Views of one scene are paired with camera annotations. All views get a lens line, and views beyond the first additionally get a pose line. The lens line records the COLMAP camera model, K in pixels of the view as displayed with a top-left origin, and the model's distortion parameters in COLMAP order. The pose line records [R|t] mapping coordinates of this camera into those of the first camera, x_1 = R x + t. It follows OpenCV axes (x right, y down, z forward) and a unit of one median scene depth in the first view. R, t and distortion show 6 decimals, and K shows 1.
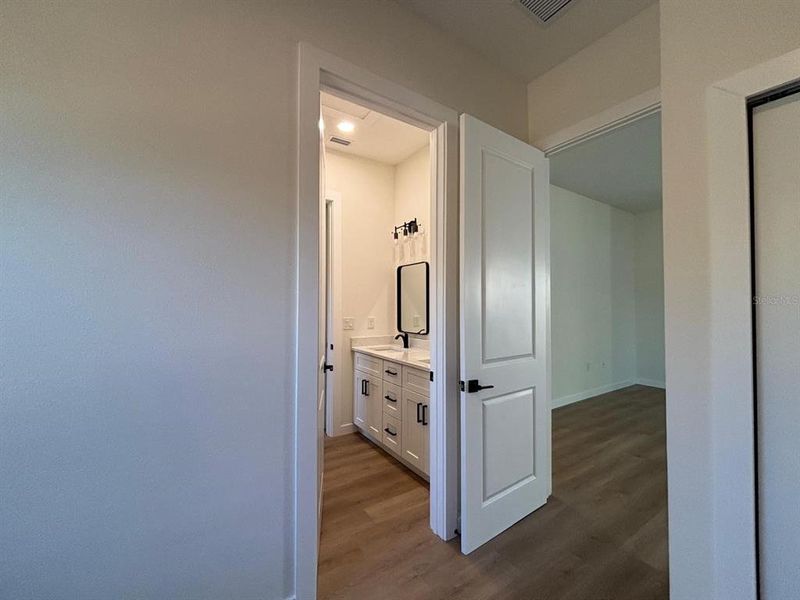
lens RADIAL K [[328.1, 0, 396.6], [0, 328.1, 299.0], [0, 0, 1]] dist [-0.000124, -0.000693]
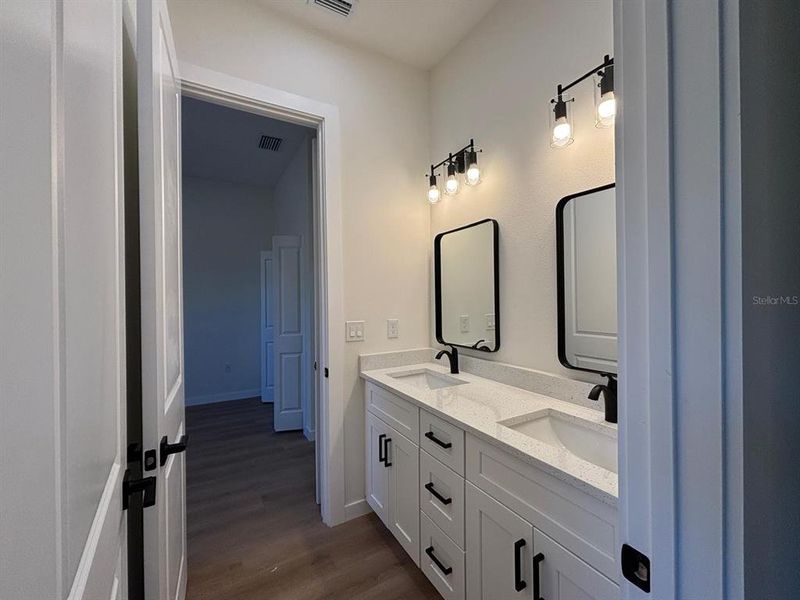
lens RADIAL K [[328.1, 0, 396.6], [0, 328.1, 299.0], [0, 0, 1]] dist [-0.000124, -0.000693]
pose [[0.998591, -0.014220, -0.051118, -0.041405], [0.015396, 0.999624, 0.022672, 0.004495], [0.050776, -0.023428, 0.998435, 0.427149]]
